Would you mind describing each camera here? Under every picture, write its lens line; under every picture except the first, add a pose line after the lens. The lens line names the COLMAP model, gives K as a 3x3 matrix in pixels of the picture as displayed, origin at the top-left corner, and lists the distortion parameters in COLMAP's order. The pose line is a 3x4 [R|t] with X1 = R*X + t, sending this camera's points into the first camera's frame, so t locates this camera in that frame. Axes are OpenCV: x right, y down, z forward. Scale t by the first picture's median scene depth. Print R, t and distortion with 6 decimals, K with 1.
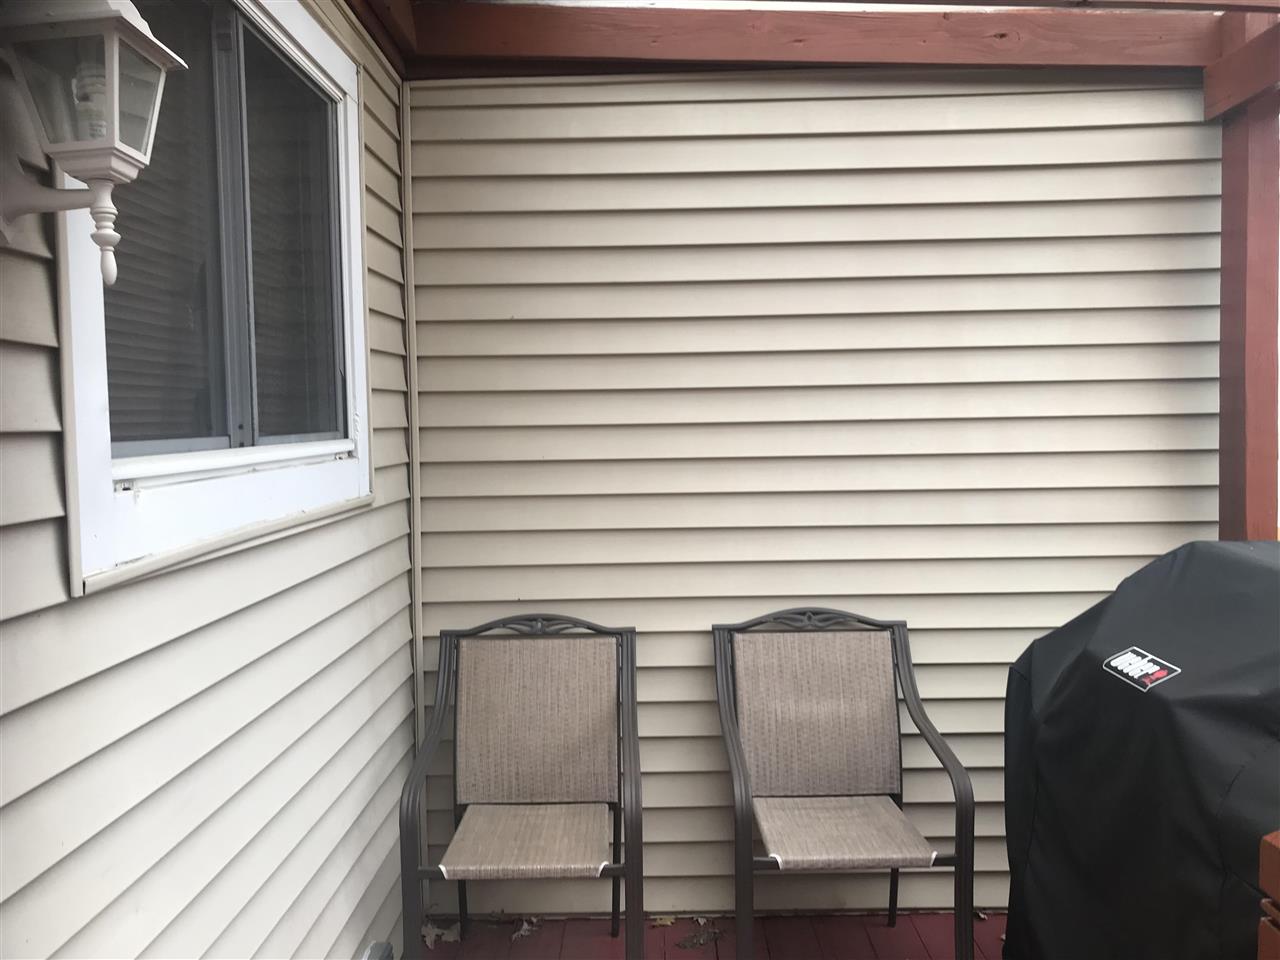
lens RADIAL K [[1043.4, 0, 640.0], [0, 1043.4, 480.0], [0, 0, 1]] dist [0.001159, 0.003730]
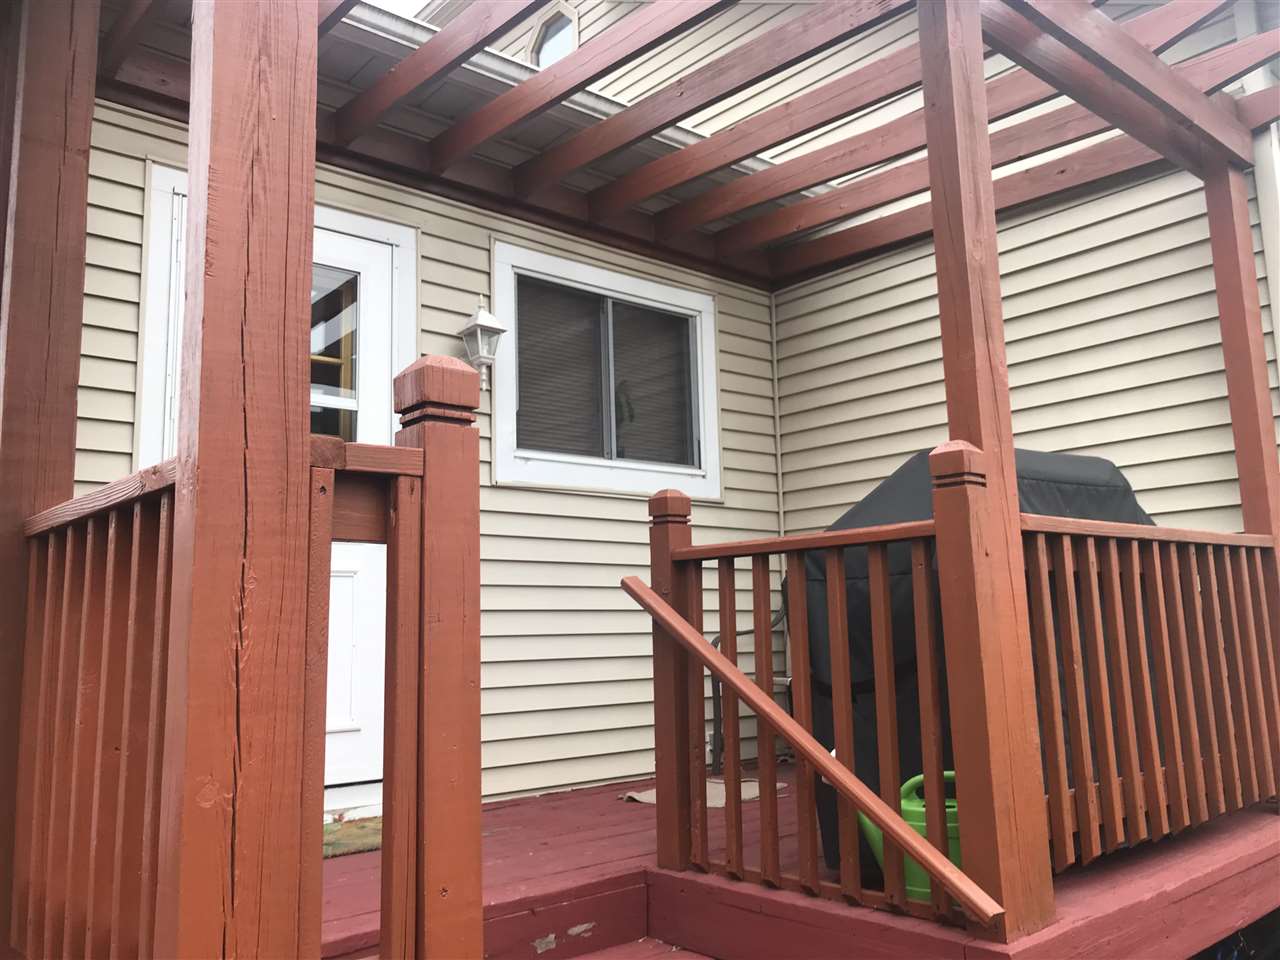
lens RADIAL K [[1043.4, 0, 640.0], [0, 1043.4, 480.0], [0, 0, 1]] dist [0.001159, 0.003730]
pose [[0.666790, -0.107092, -0.737511, 1.138043], [-0.027562, 0.985401, -0.168006, 0.324552], [0.744736, 0.132352, 0.654103, -0.439903]]
